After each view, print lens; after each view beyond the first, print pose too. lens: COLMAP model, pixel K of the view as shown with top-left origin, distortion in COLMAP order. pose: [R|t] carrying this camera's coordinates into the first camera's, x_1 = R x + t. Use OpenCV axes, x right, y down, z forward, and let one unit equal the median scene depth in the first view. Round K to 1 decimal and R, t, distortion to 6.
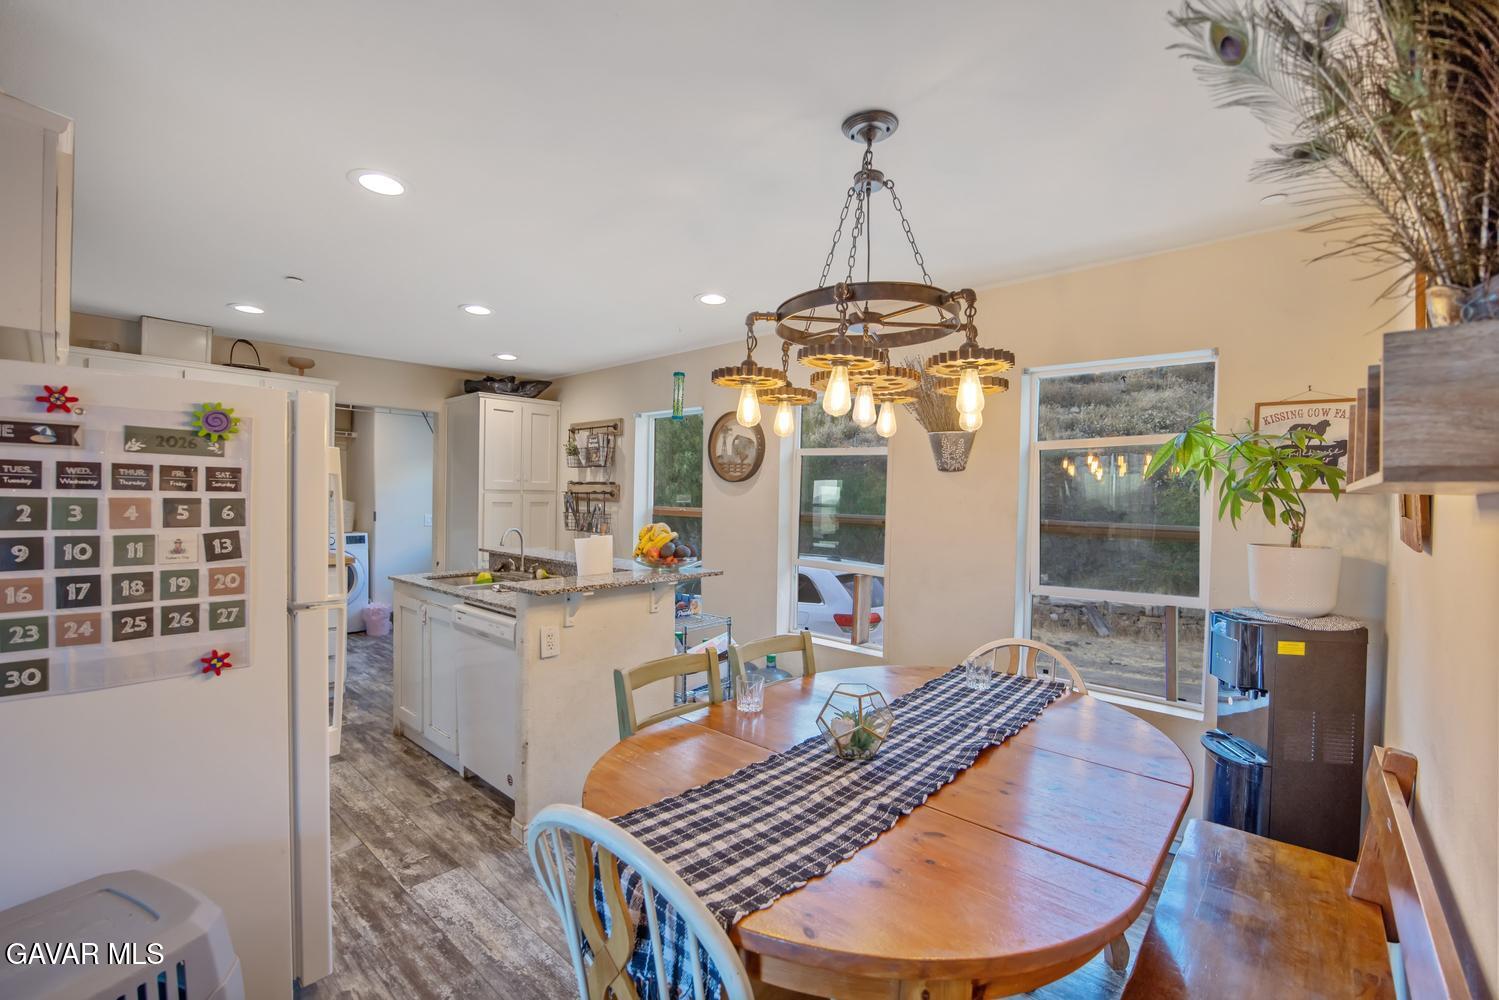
lens RADIAL K [[644.2, 0, 745.1], [0, 644.2, 504.7], [0, 0, 1]] dist [-0.007661, -0.001608]
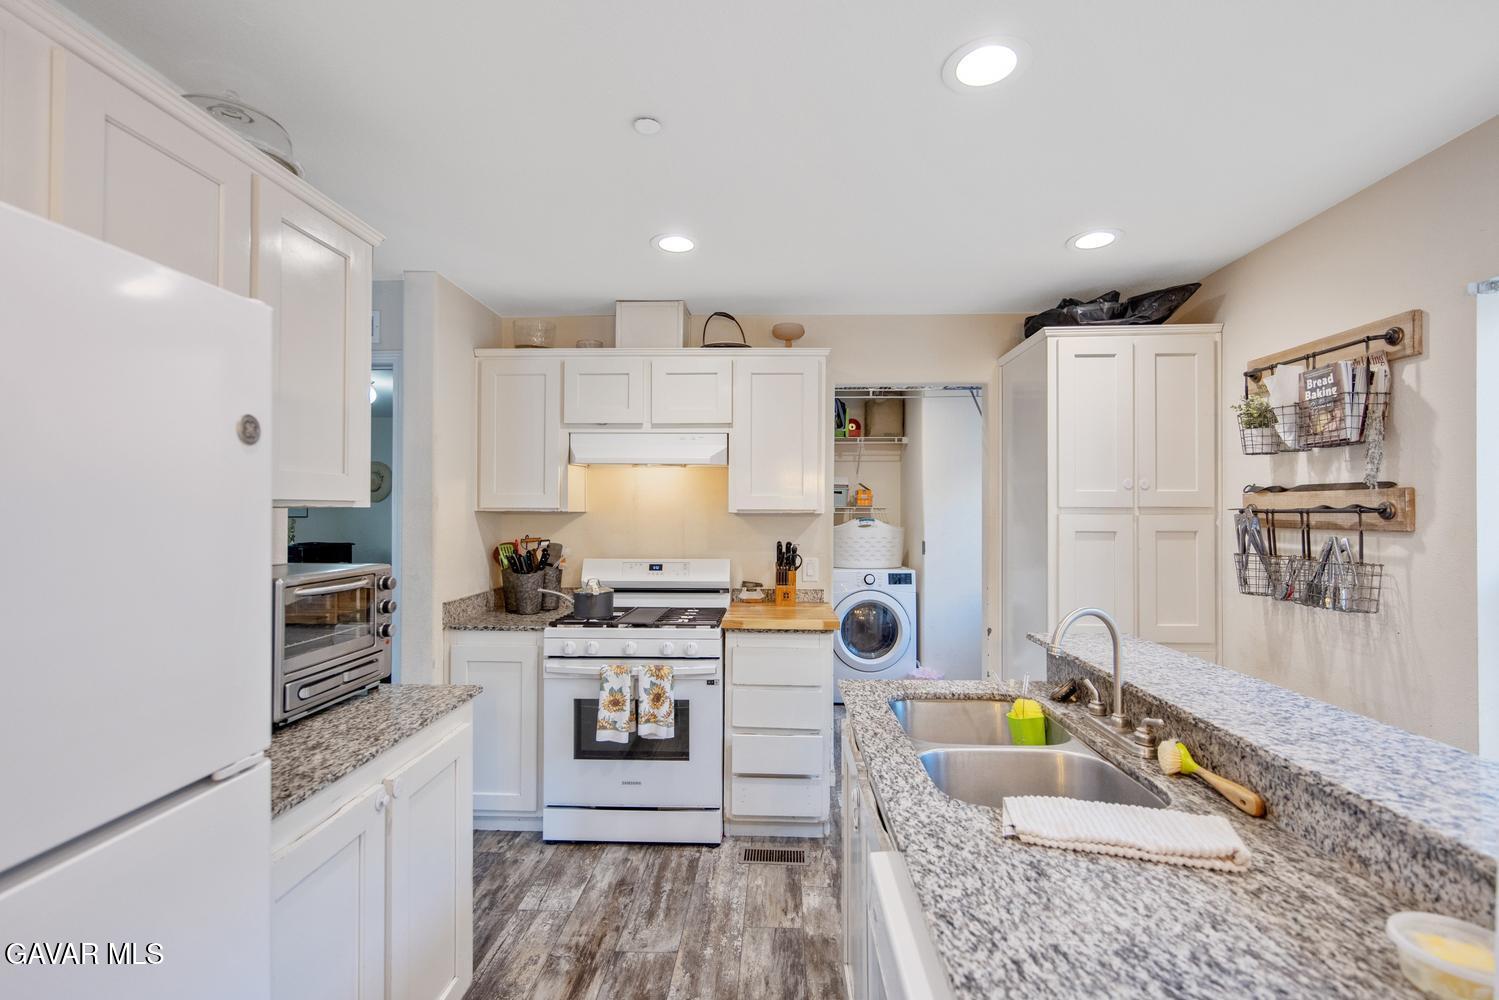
lens RADIAL K [[685.2, 0, 746.3], [0, 685.2, 501.4], [0, 0, 1]] dist [-0.005456, 0.003521]
pose [[0.636050, -0.025374, -0.771230, -0.135047], [-0.002754, 0.999378, -0.035152, -0.007854], [0.771643, 0.024483, 0.635585, 0.447186]]
